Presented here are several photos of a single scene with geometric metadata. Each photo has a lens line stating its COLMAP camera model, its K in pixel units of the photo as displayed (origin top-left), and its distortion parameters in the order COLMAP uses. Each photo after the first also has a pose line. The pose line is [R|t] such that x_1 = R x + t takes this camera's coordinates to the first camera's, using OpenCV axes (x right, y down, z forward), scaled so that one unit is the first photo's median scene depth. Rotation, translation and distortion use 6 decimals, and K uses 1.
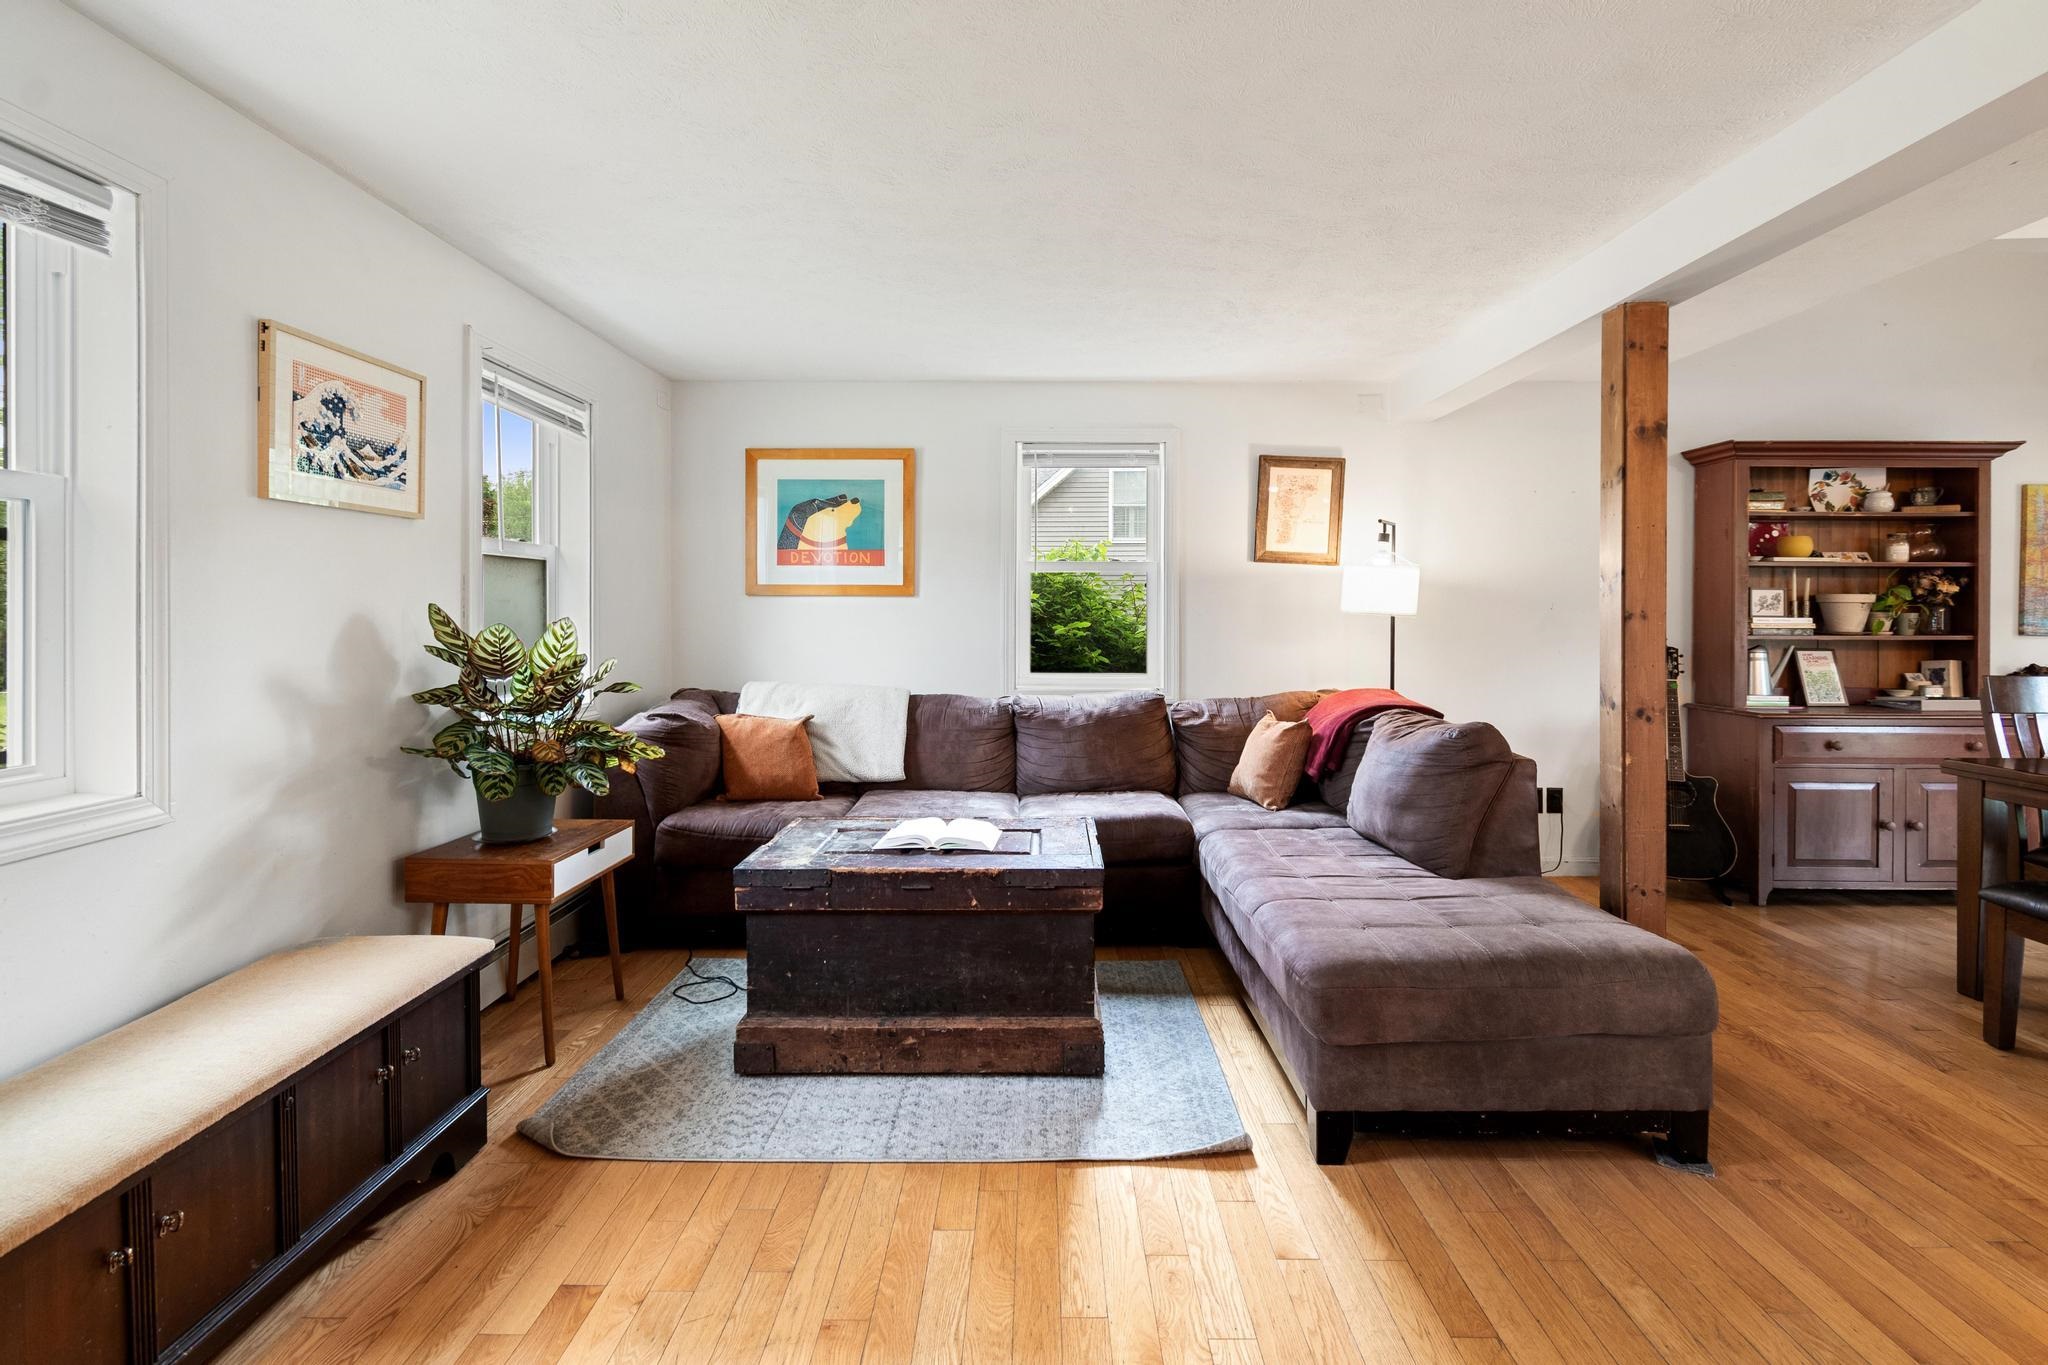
lens RADIAL K [[931.0, 0, 1042.1], [0, 931.0, 614.1], [0, 0, 1]] dist [0.004104, -0.000213]
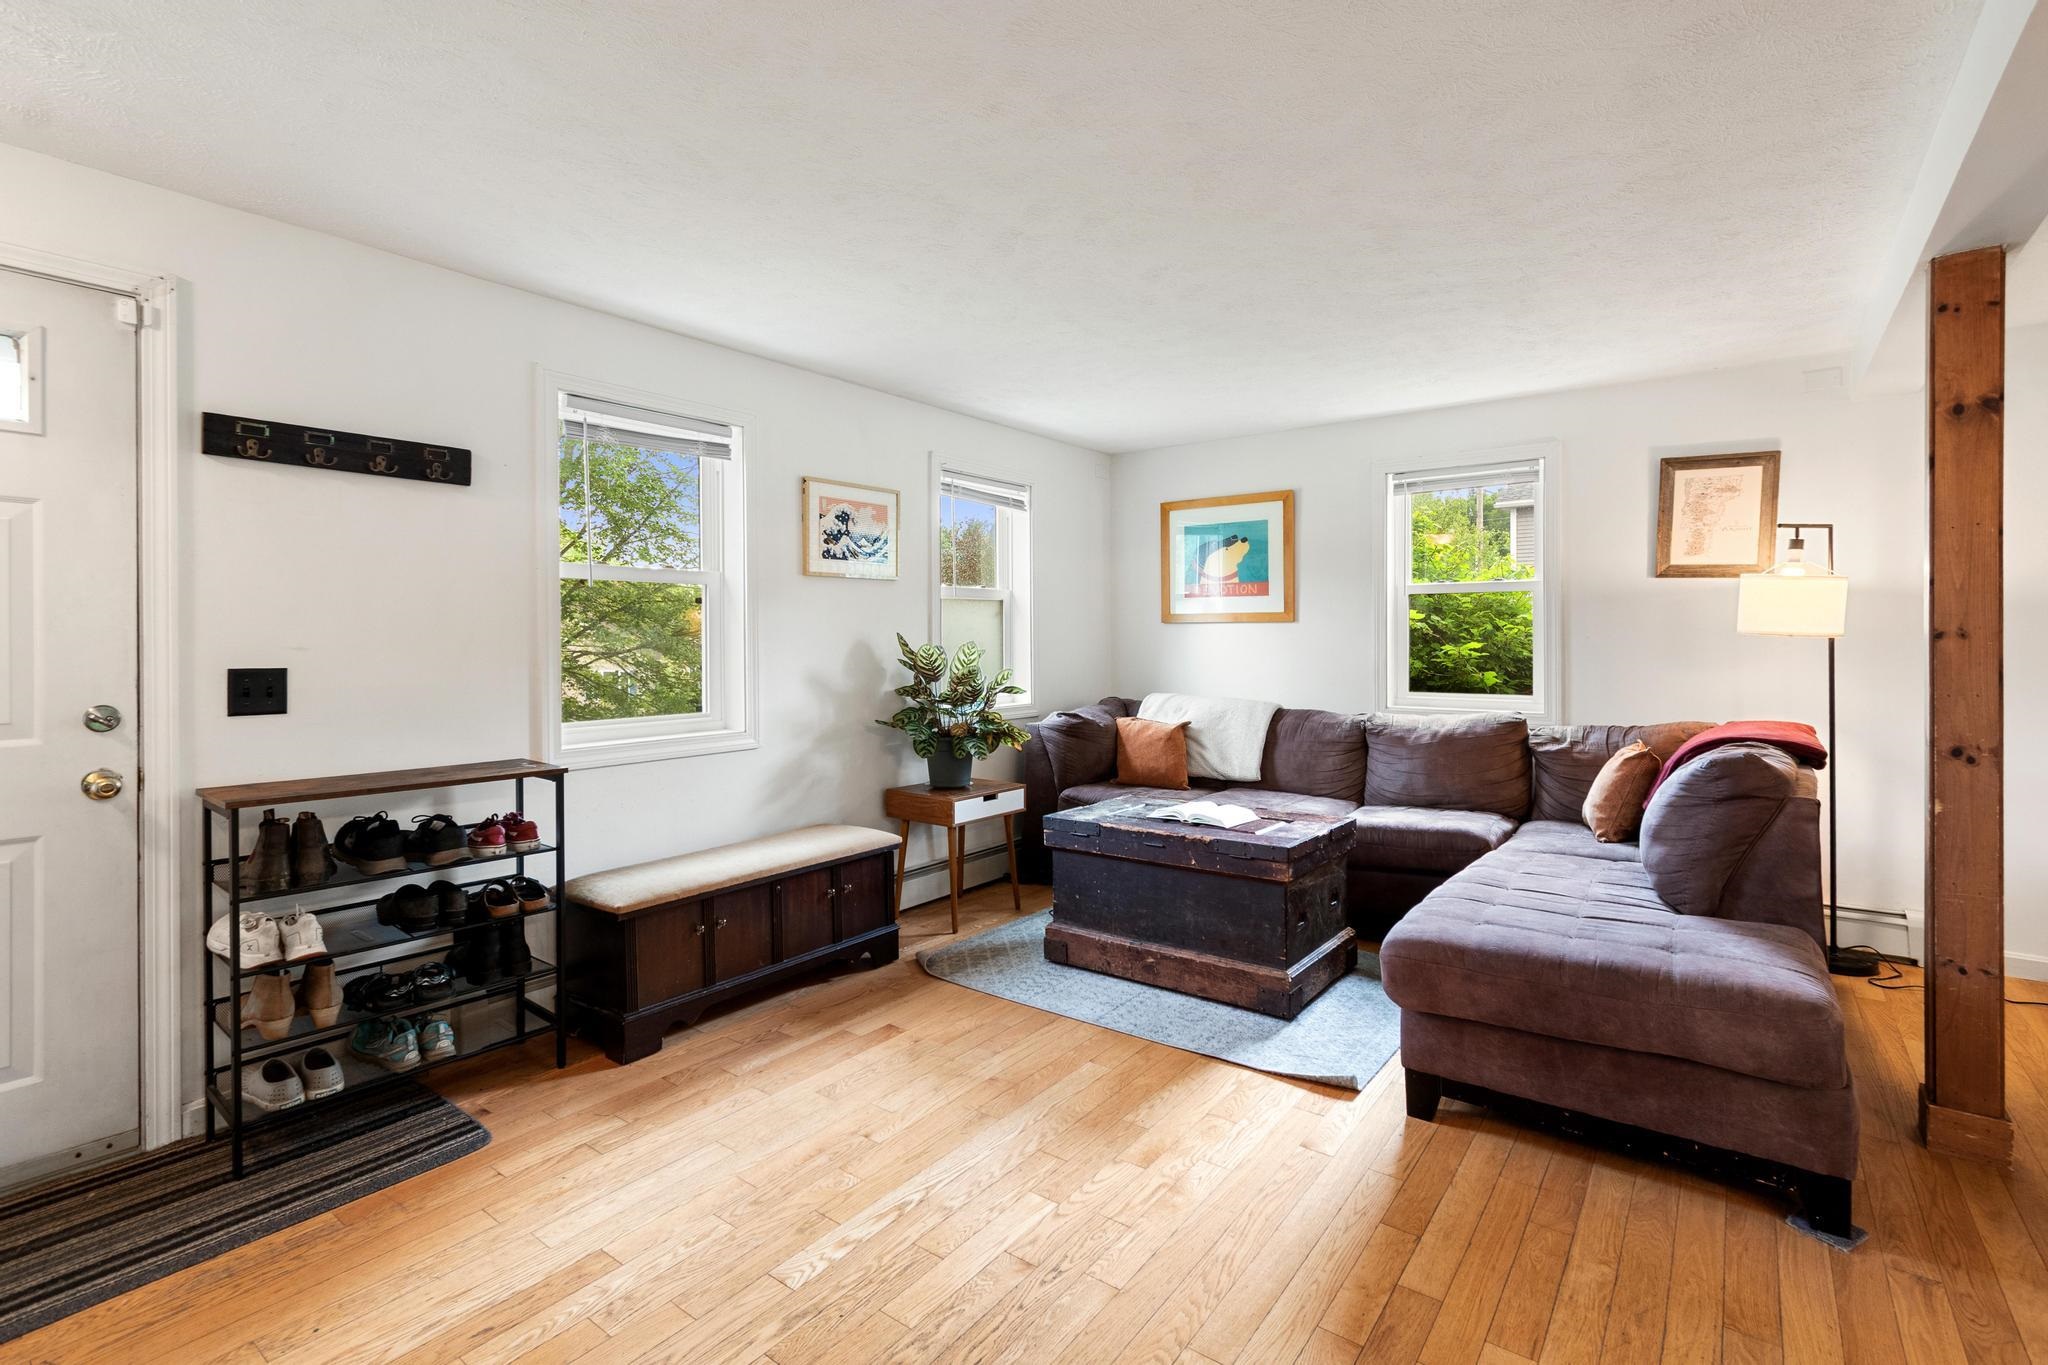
lens RADIAL K [[948.9, 0, 1038.3], [0, 948.9, 643.2], [0, 0, 1]] dist [0.002873, 0.000448]
pose [[0.801812, -0.002545, -0.597571, 0.493305], [0.005043, 0.999984, 0.002509, 0.003514], [0.597555, -0.005025, 0.801812, -0.160058]]
